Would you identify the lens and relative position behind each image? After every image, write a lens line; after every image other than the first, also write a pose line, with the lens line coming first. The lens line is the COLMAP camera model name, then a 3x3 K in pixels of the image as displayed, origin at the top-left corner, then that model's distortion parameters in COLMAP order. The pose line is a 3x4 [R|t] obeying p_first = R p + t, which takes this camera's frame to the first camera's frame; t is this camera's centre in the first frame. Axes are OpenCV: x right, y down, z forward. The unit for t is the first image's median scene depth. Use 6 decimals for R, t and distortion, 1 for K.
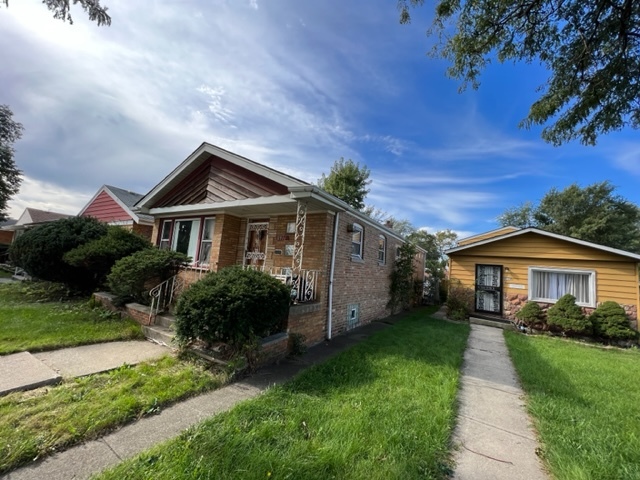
lens RADIAL K [[255.5, 0, 320.0], [0, 255.5, 240.0], [0, 0, 1]] dist [-0.001598, 0.000052]
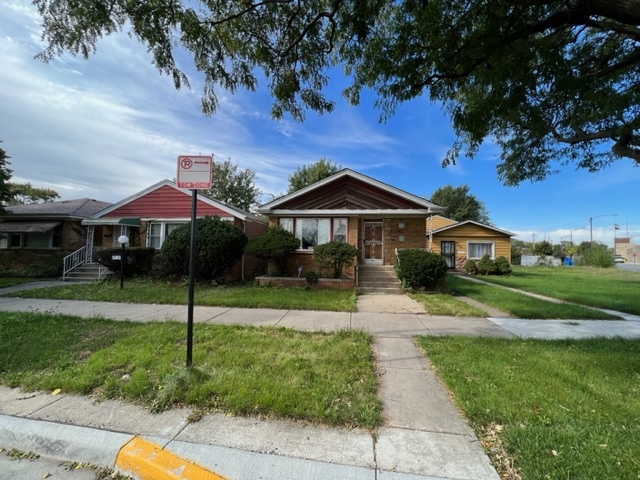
lens RADIAL K [[250.1, 0, 320.0], [0, 250.1, 240.0], [0, 0, 1]] dist [0.000322, 0.000308]
pose [[0.915830, -0.044873, 0.399050, -1.030916], [0.012701, 0.996477, 0.082903, -0.078129], [-0.401364, -0.070857, 0.913174, -0.258028]]
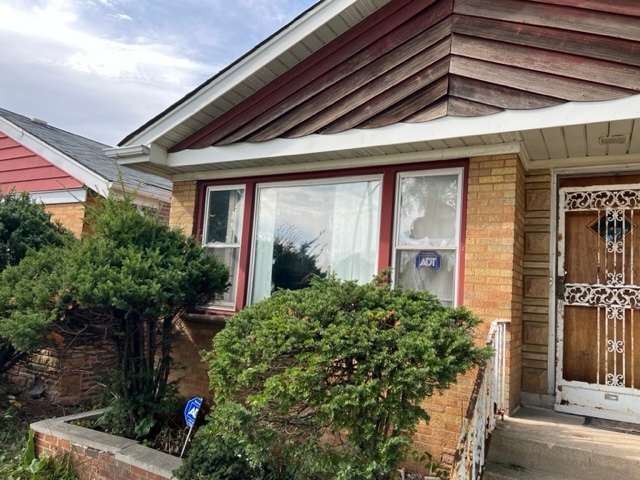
lens RADIAL K [[492.9, 0, 320.0], [0, 492.9, 240.0], [0, 0, 1]] dist [0.035748, -0.005232]
pose [[0.999241, -0.012676, 0.036843, -0.535755], [0.012589, 0.999917, 0.002584, -0.007484], [-0.036873, -0.002118, 0.999318, 0.378549]]
